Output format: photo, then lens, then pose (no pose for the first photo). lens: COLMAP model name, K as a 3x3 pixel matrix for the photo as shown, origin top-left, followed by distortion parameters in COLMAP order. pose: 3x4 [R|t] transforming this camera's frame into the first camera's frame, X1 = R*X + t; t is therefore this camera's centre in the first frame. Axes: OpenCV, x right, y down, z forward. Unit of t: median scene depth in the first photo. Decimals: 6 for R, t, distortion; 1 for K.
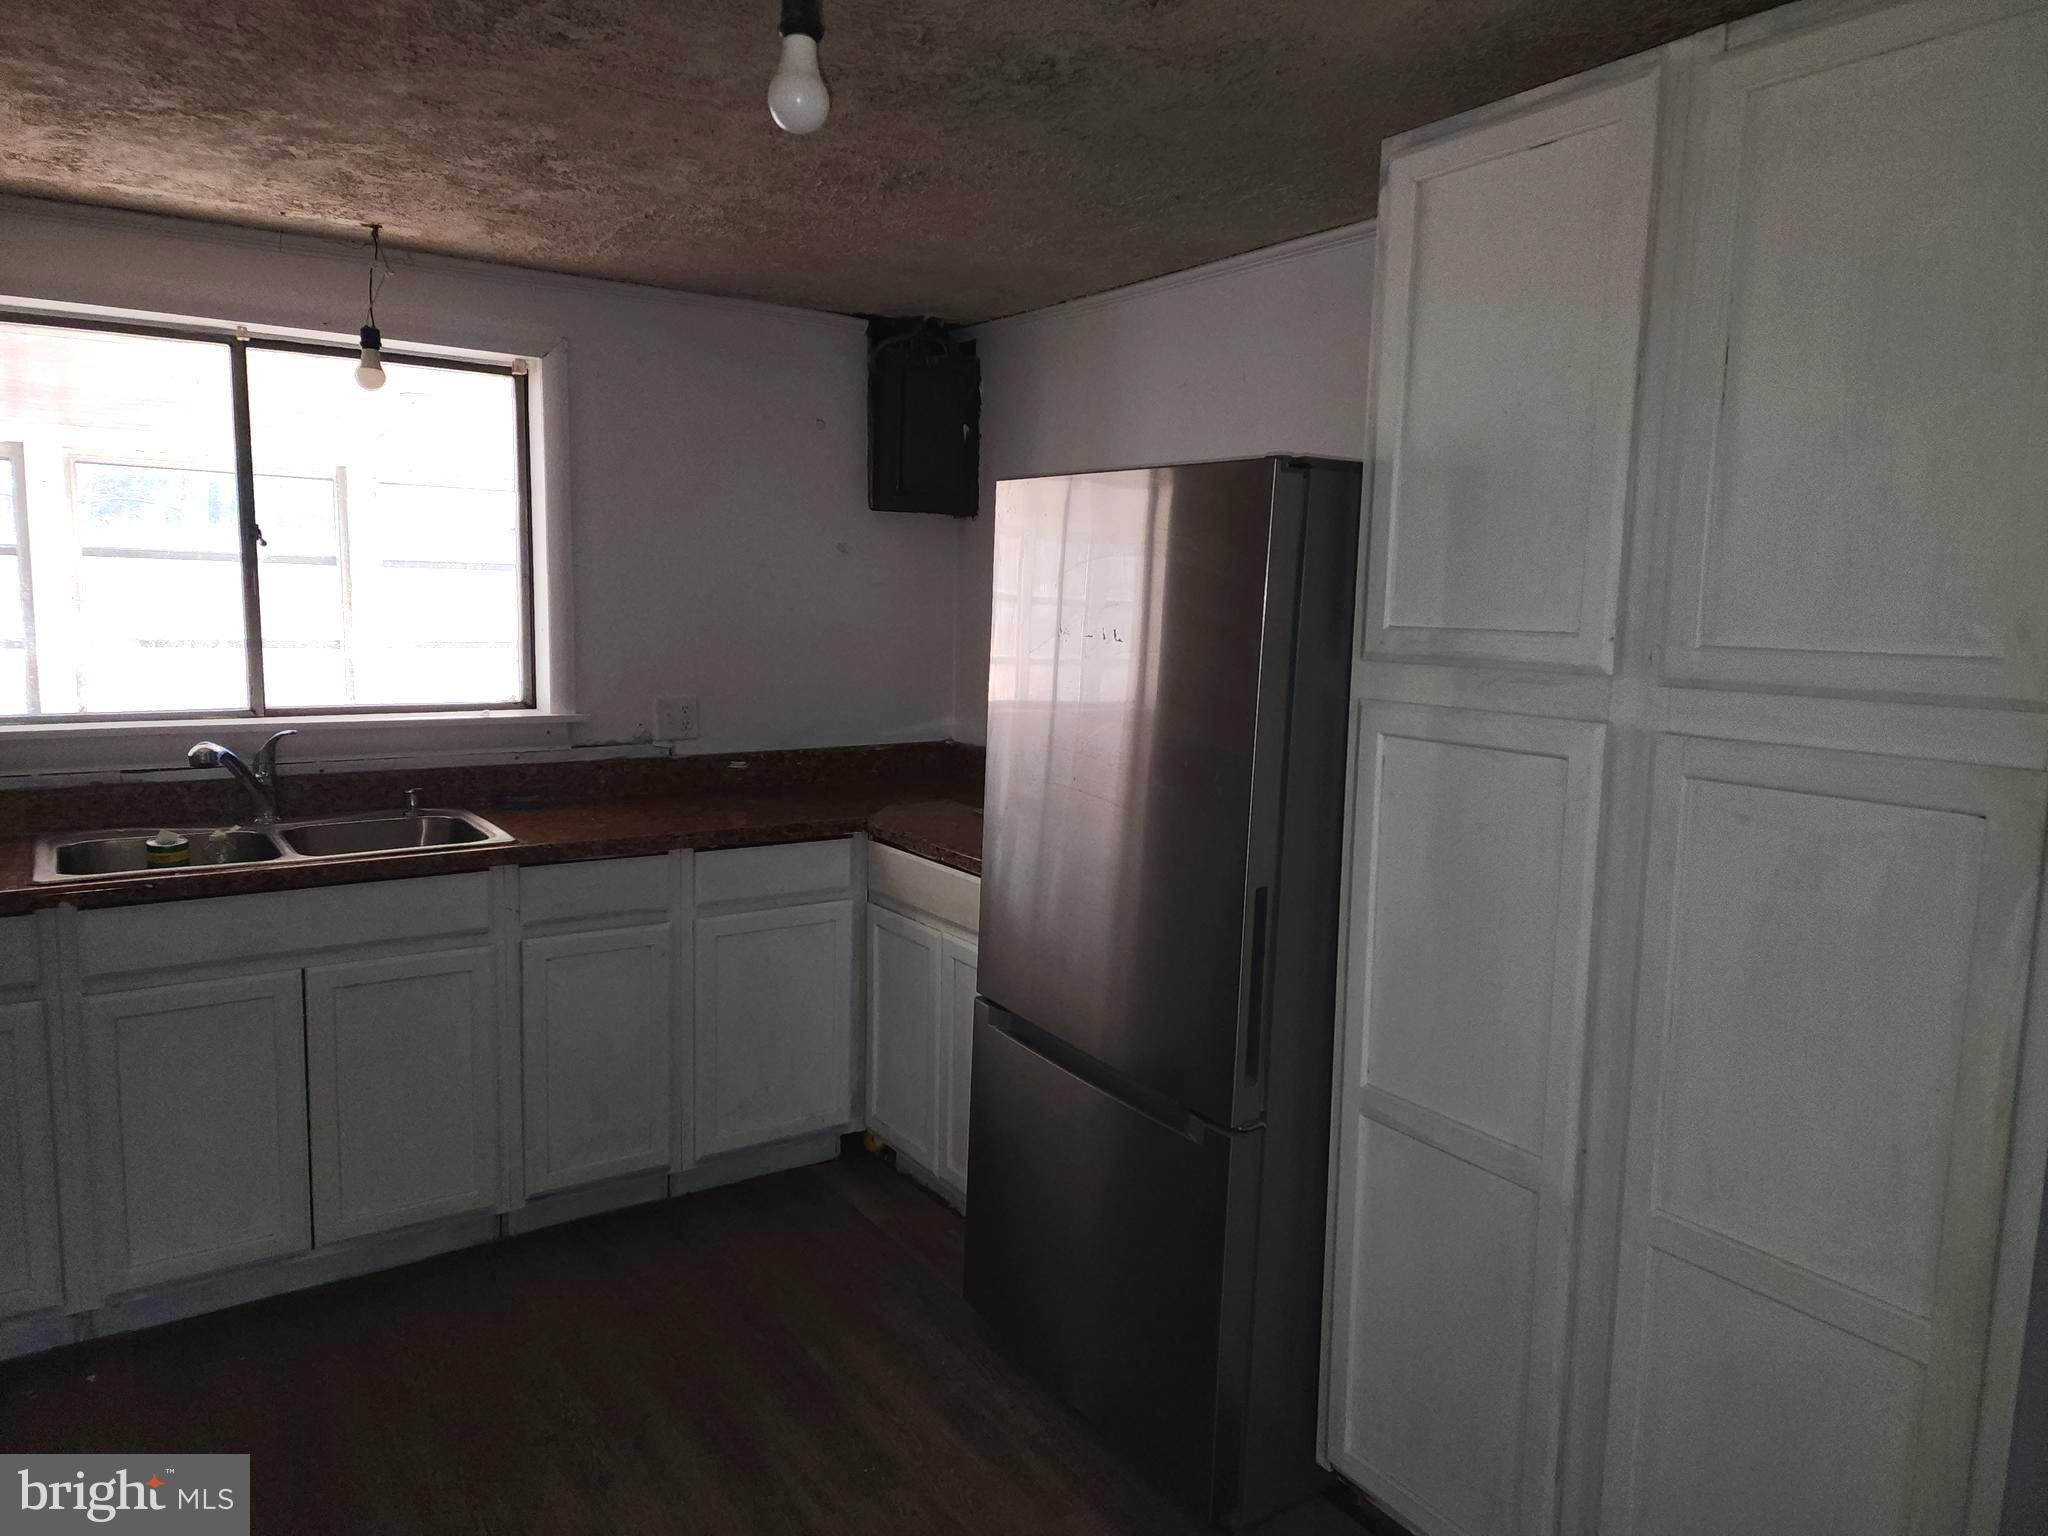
lens RADIAL K [[1366.4, 0, 1024.0], [0, 1366.4, 768.0], [0, 0, 1]] dist [0.040890, 0.000453]
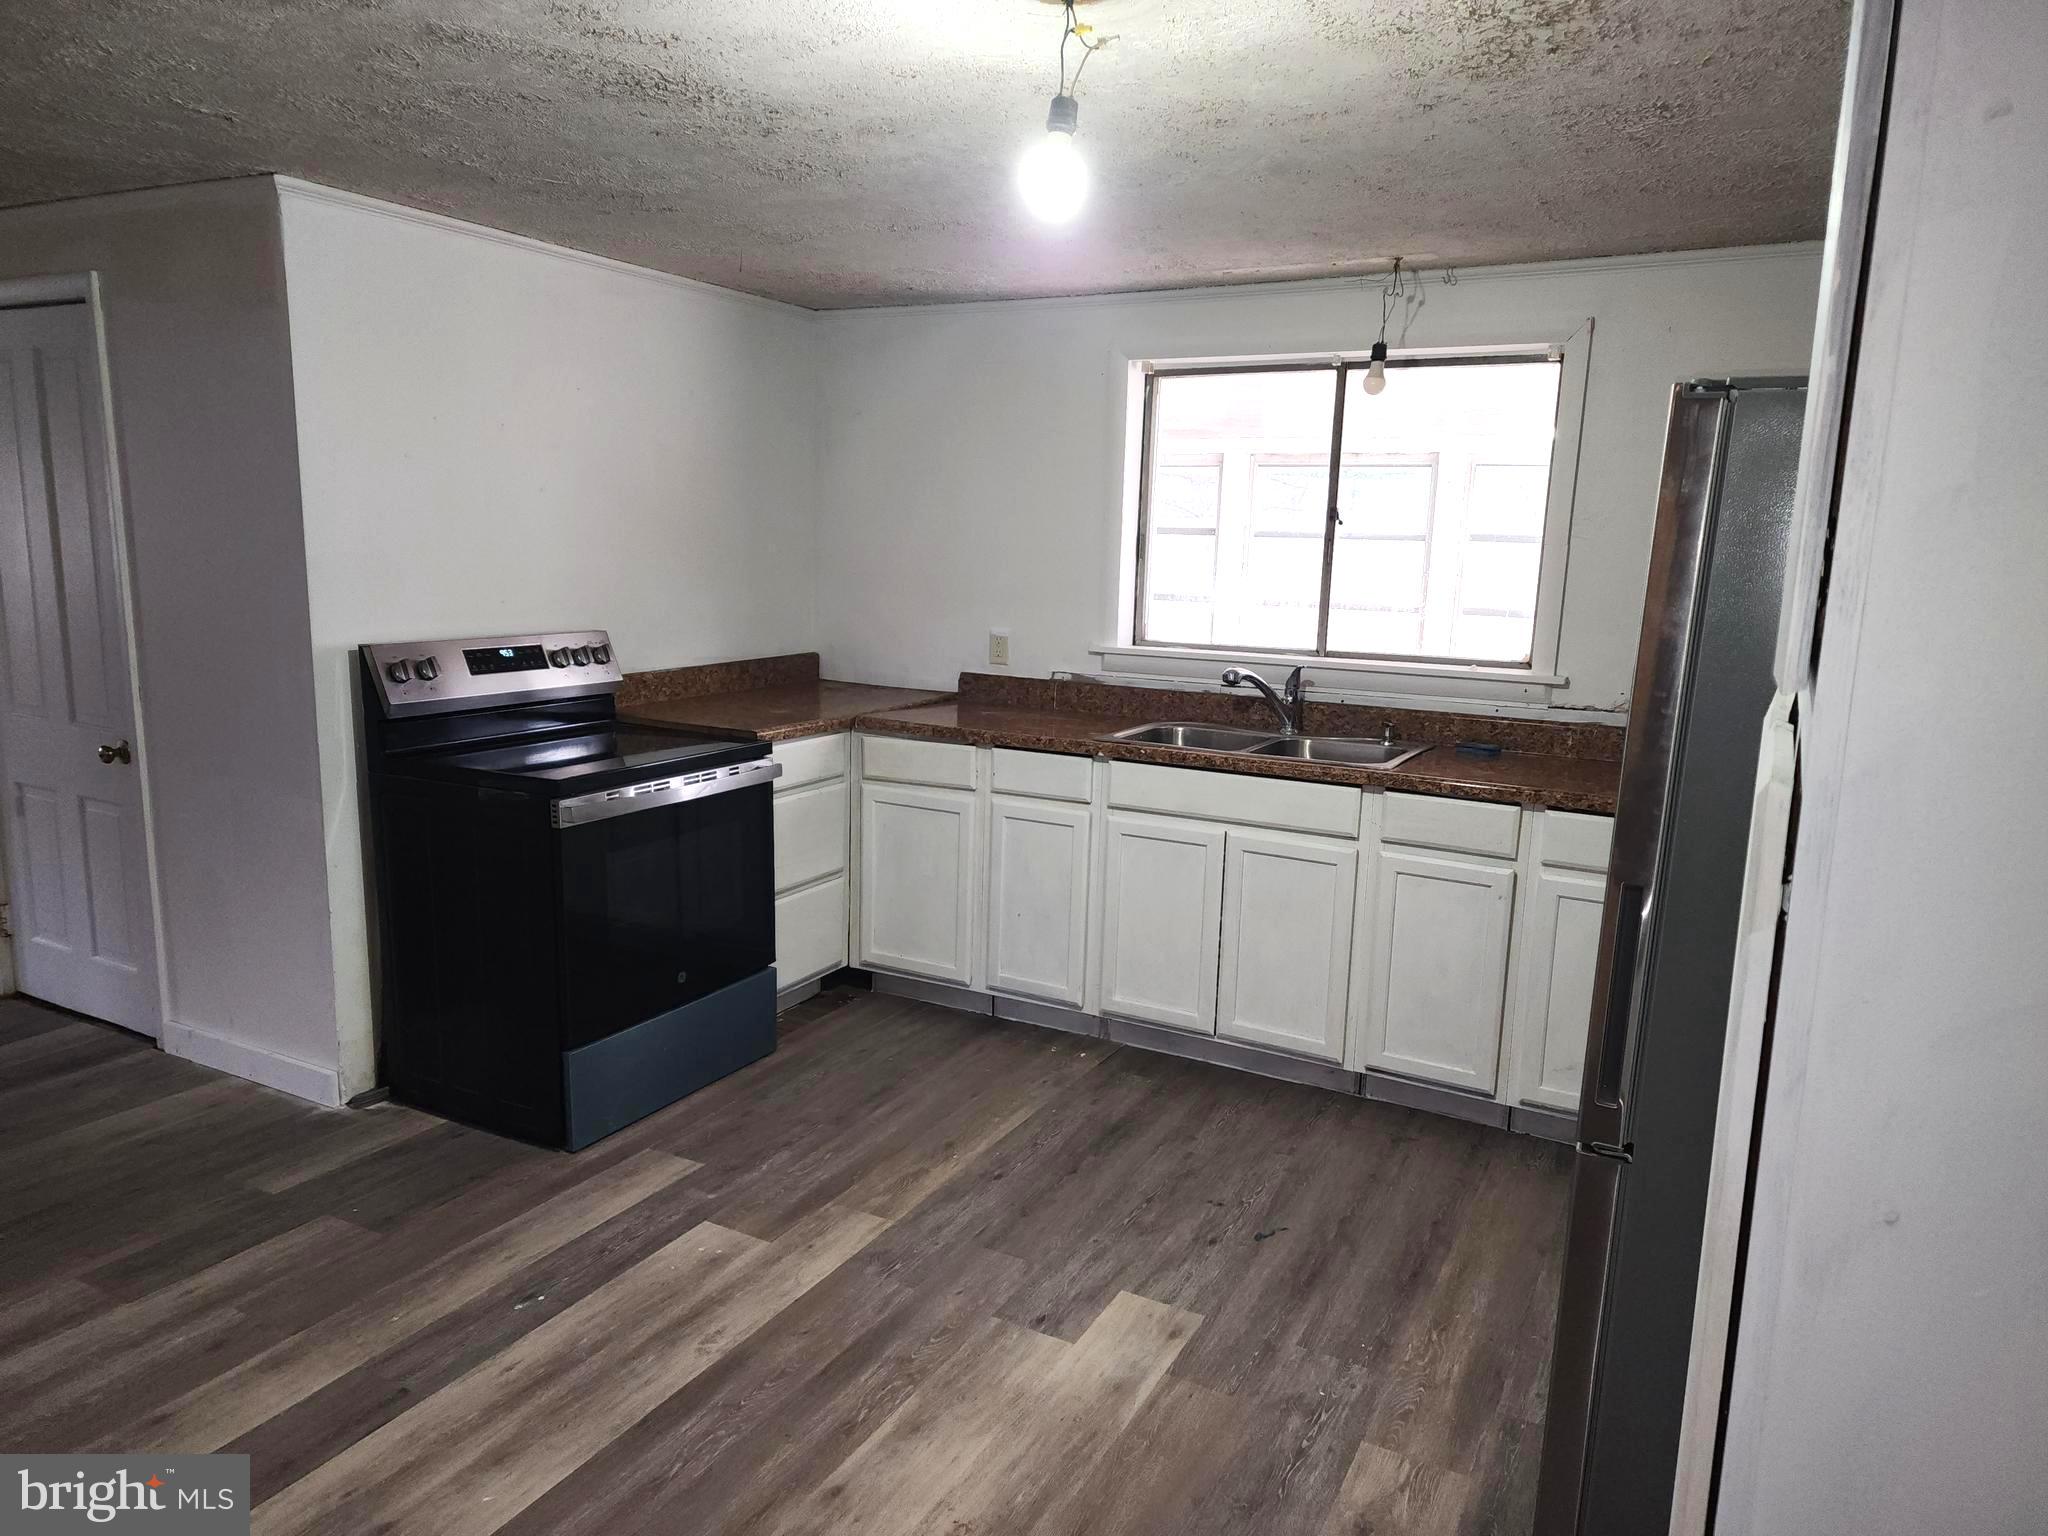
lens RADIAL K [[1386.3, 0, 1024.0], [0, 1386.3, 768.0], [0, 0, 1]] dist [-0.001137, -0.000322]
pose [[0.497123, 0.134690, -0.857162, 0.442440], [-0.131428, 0.988169, 0.079052, 0.000106], [0.857668, 0.073356, 0.508944, 0.118638]]
